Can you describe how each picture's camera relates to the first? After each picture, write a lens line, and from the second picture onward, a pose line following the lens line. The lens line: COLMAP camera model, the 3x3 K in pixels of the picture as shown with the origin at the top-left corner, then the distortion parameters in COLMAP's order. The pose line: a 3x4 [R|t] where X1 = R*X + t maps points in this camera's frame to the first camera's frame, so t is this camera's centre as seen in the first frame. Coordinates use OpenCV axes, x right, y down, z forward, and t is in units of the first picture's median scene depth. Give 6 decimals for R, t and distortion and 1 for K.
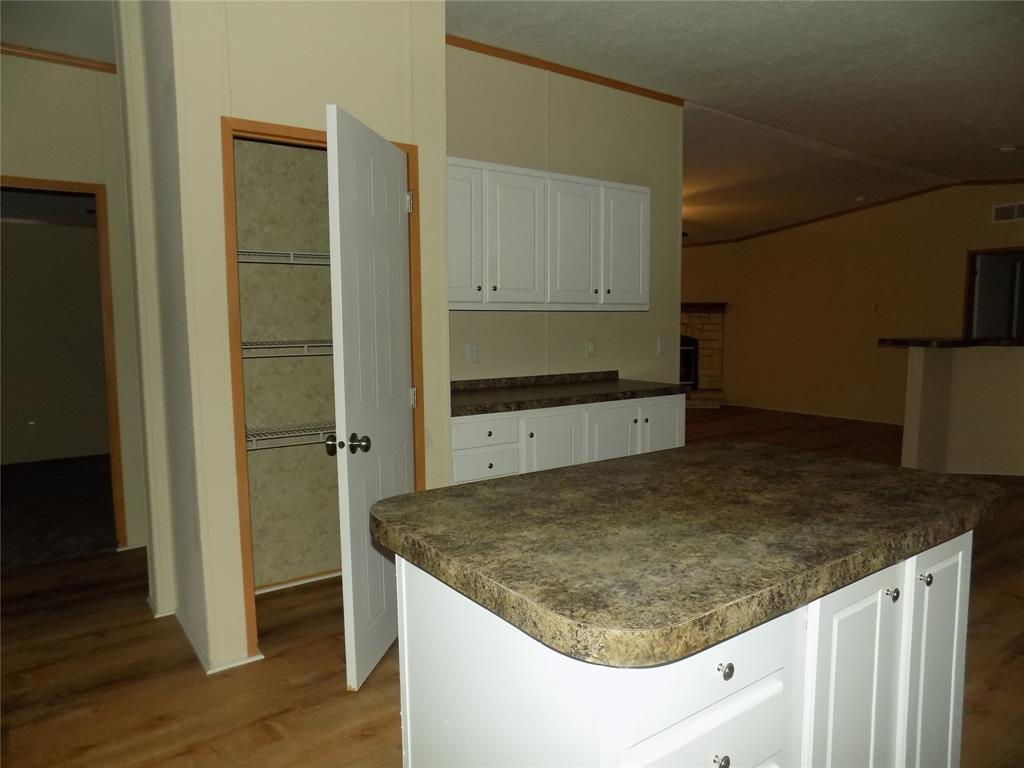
lens RADIAL K [[697.0, 0, 508.1], [0, 697.0, 384.2], [0, 0, 1]] dist [-0.029616, 0.039193]
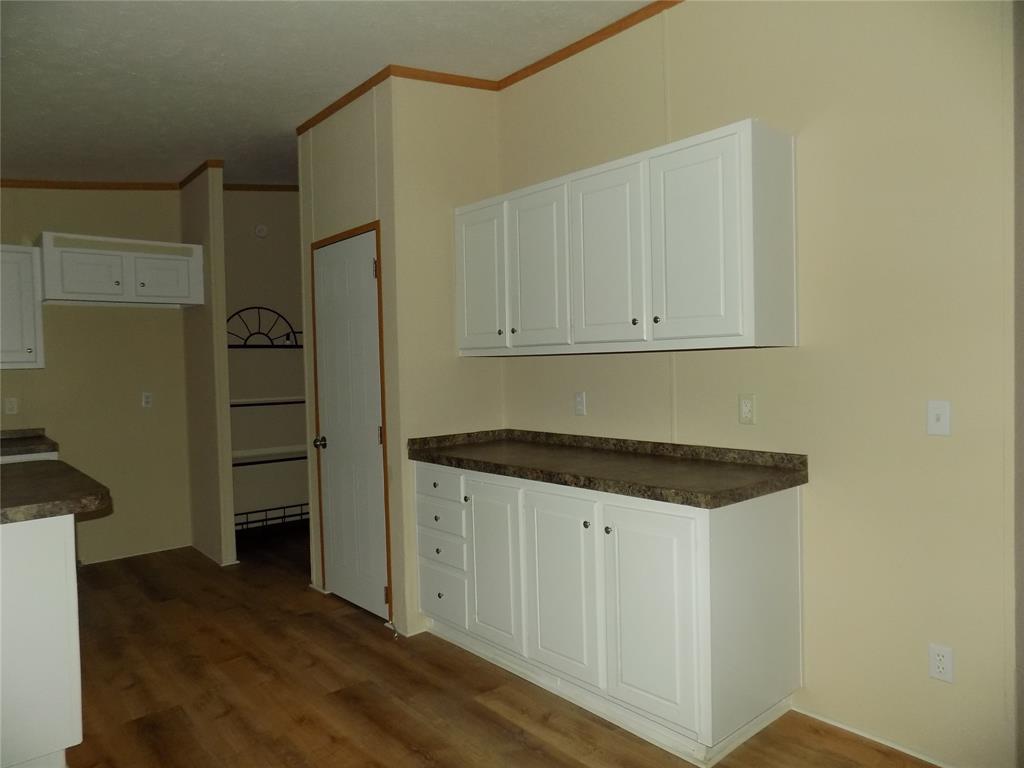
lens RADIAL K [[697.0, 0, 514.5], [0, 697.0, 383.9], [0, 0, 1]] dist [-0.029616, 0.039193]
pose [[0.080266, 0.030790, -0.996298, 0.788296], [-0.067363, 0.997405, 0.025397, -0.085376], [0.994495, 0.065075, 0.082132, 0.845692]]
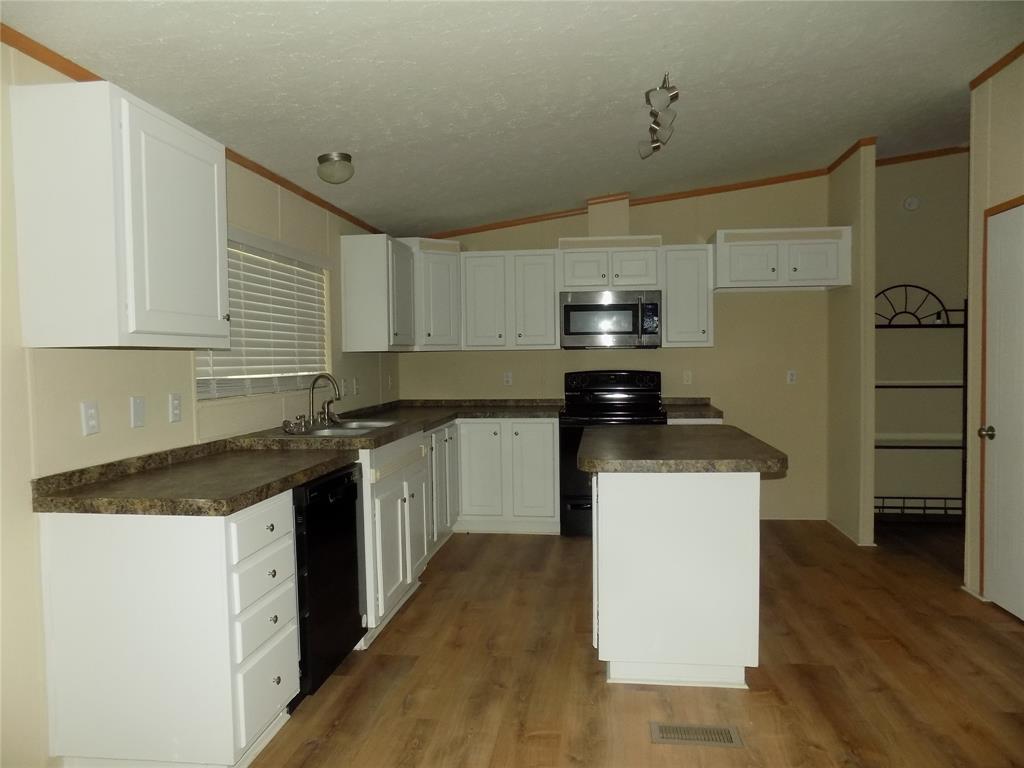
lens RADIAL K [[697.0, 0, 513.0], [0, 697.0, 384.0], [0, 0, 1]] dist [-0.029616, 0.039193]
pose [[-0.677156, 0.041871, -0.734647, 0.842752], [-0.054558, 0.992775, 0.106871, -0.081397], [0.733814, 0.112449, -0.669979, 0.797112]]
